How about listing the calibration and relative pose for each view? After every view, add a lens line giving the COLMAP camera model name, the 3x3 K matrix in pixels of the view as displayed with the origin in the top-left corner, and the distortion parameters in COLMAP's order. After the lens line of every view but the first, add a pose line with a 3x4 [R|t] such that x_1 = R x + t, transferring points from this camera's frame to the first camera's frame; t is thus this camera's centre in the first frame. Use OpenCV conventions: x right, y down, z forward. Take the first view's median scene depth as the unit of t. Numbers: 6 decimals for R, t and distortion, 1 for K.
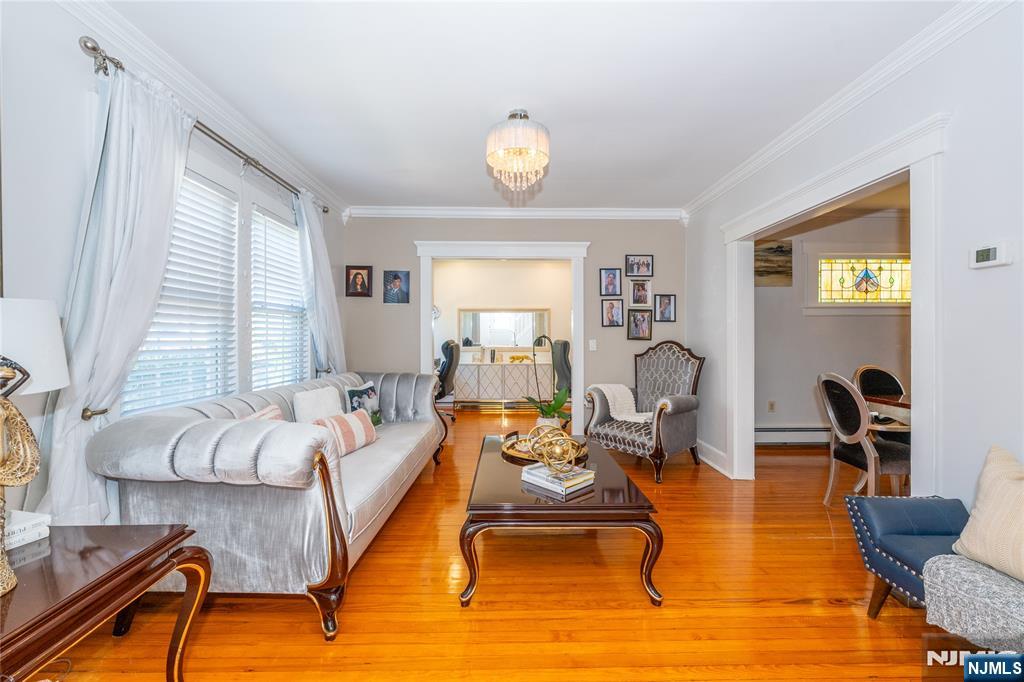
lens RADIAL K [[412.0, 0, 513.7], [0, 412.0, 334.8], [0, 0, 1]] dist [-0.003314, 0.000686]
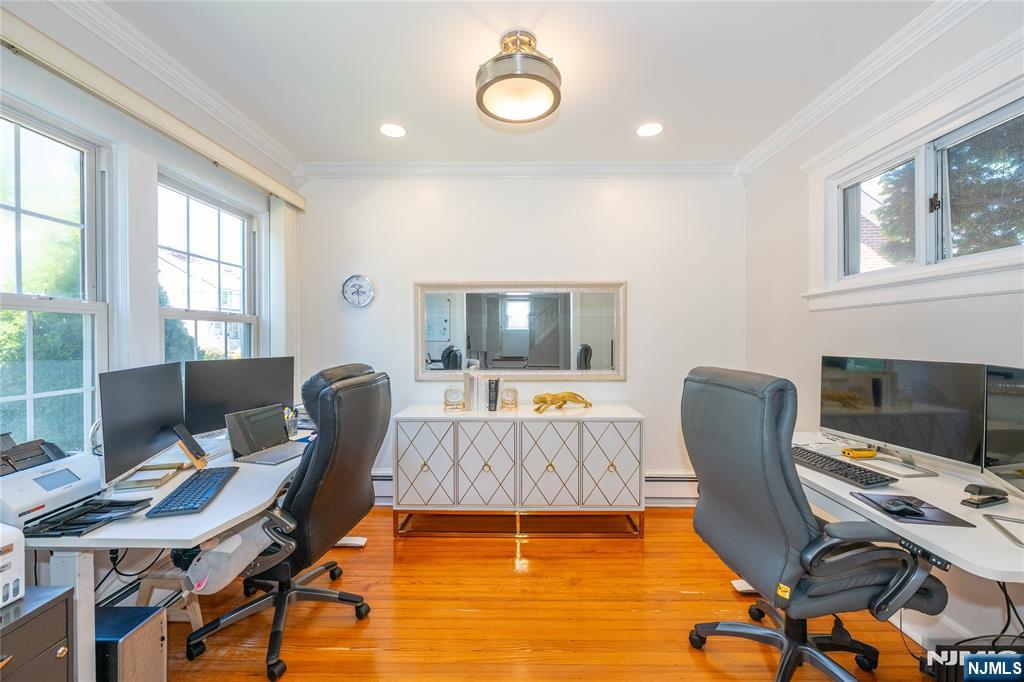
lens RADIAL K [[412.0, 0, 505.5], [0, 412.0, 336.8], [0, 0, 1]] dist [-0.003314, 0.000686]
pose [[0.998430, -0.000038, -0.056015, -0.024798], [0.000326, 0.999987, 0.005121, -0.016012], [0.056014, -0.005132, 0.998417, 0.984794]]
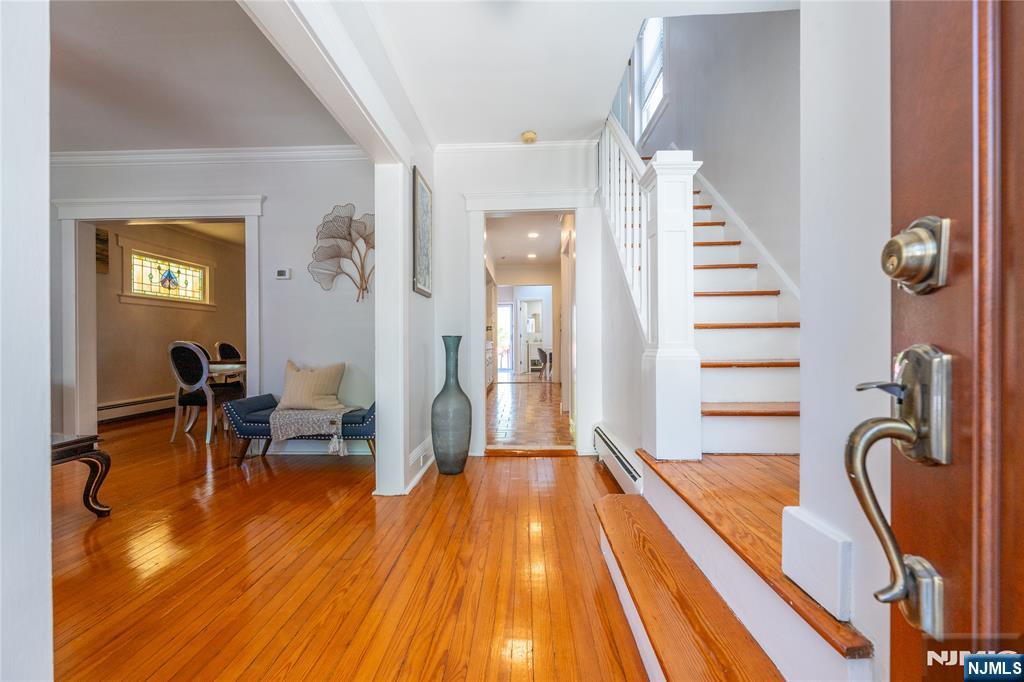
lens RADIAL K [[412.0, 0, 514.2], [0, 412.0, 343.2], [0, 0, 1]] dist [-0.003314, 0.000686]
pose [[0.053489, -0.000352, 0.998568, -0.339191], [0.000419, 1.000000, 0.000330, 0.062682], [-0.998568, 0.000401, 0.053489, -0.115136]]
